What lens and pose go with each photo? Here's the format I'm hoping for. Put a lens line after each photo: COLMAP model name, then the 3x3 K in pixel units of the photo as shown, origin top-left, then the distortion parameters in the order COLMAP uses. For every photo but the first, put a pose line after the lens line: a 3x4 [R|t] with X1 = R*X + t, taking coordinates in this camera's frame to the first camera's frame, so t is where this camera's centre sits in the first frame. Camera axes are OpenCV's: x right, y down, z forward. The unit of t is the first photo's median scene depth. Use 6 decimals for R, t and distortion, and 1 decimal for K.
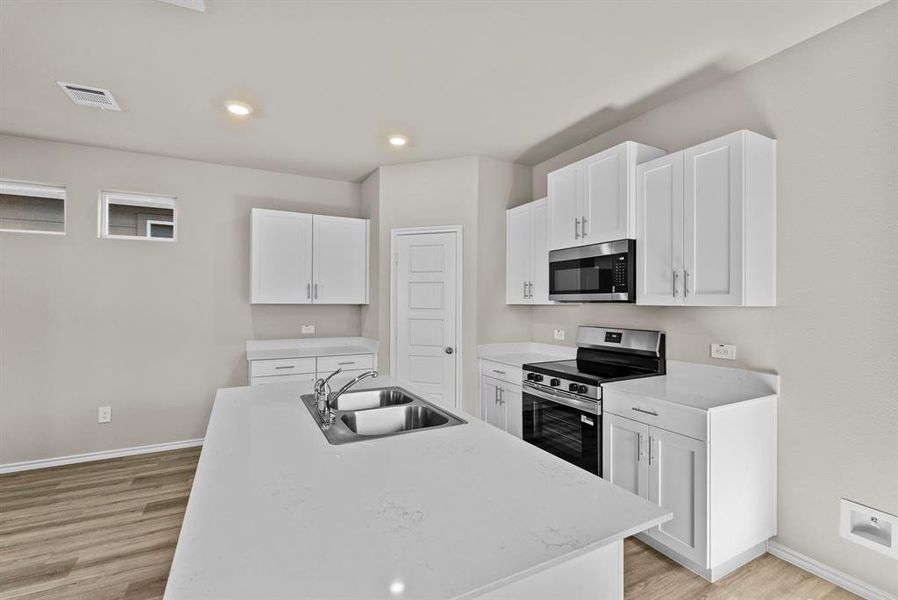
lens RADIAL K [[397.5, 0, 452.4], [0, 397.5, 301.4], [0, 0, 1]] dist [-0.005302, 0.000173]
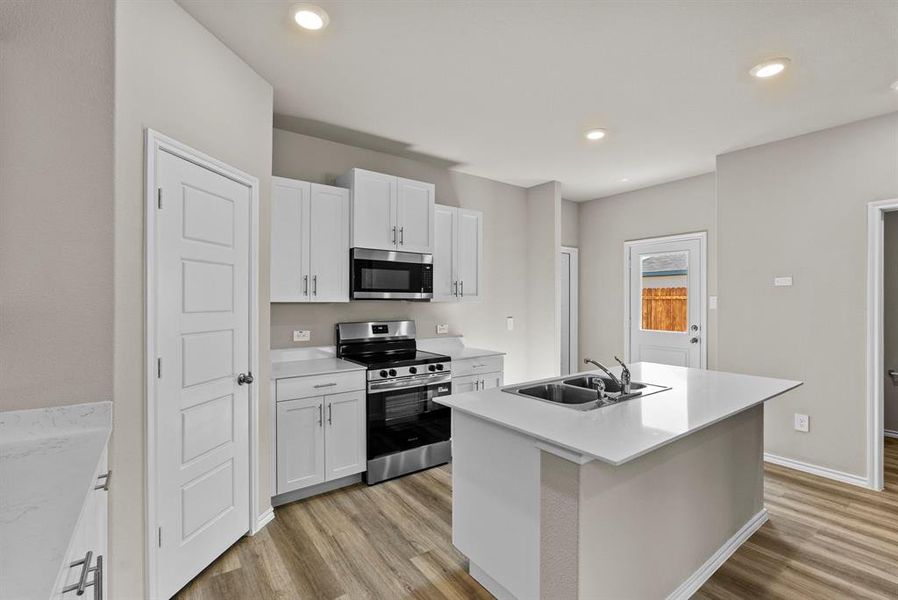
lens RADIAL K [[397.5, 0, 450.0], [0, 397.5, 300.7], [0, 0, 1]] dist [-0.005302, 0.000173]
pose [[-0.138085, -0.000583, 0.990420, -0.816192], [-0.004570, 0.999990, -0.000049, 0.003666], [-0.990410, -0.004533, -0.138086, 0.971479]]
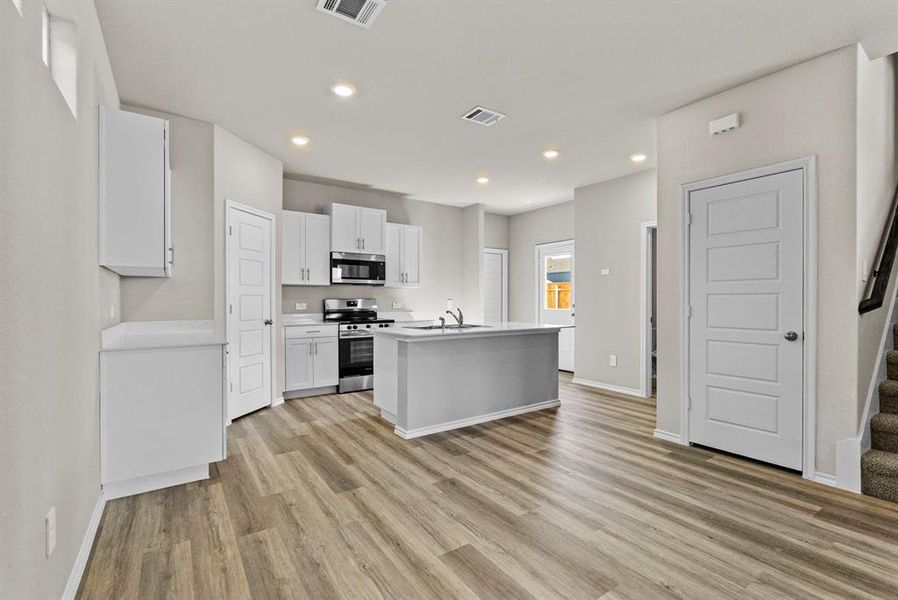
lens RADIAL K [[397.5, 0, 450.6], [0, 397.5, 300.2], [0, 0, 1]] dist [-0.005302, 0.000173]
pose [[-0.116768, -0.000579, 0.993159, -1.507874], [-0.003456, 0.999994, 0.000177, 0.072802], [-0.993153, -0.003411, -0.116769, 0.770333]]
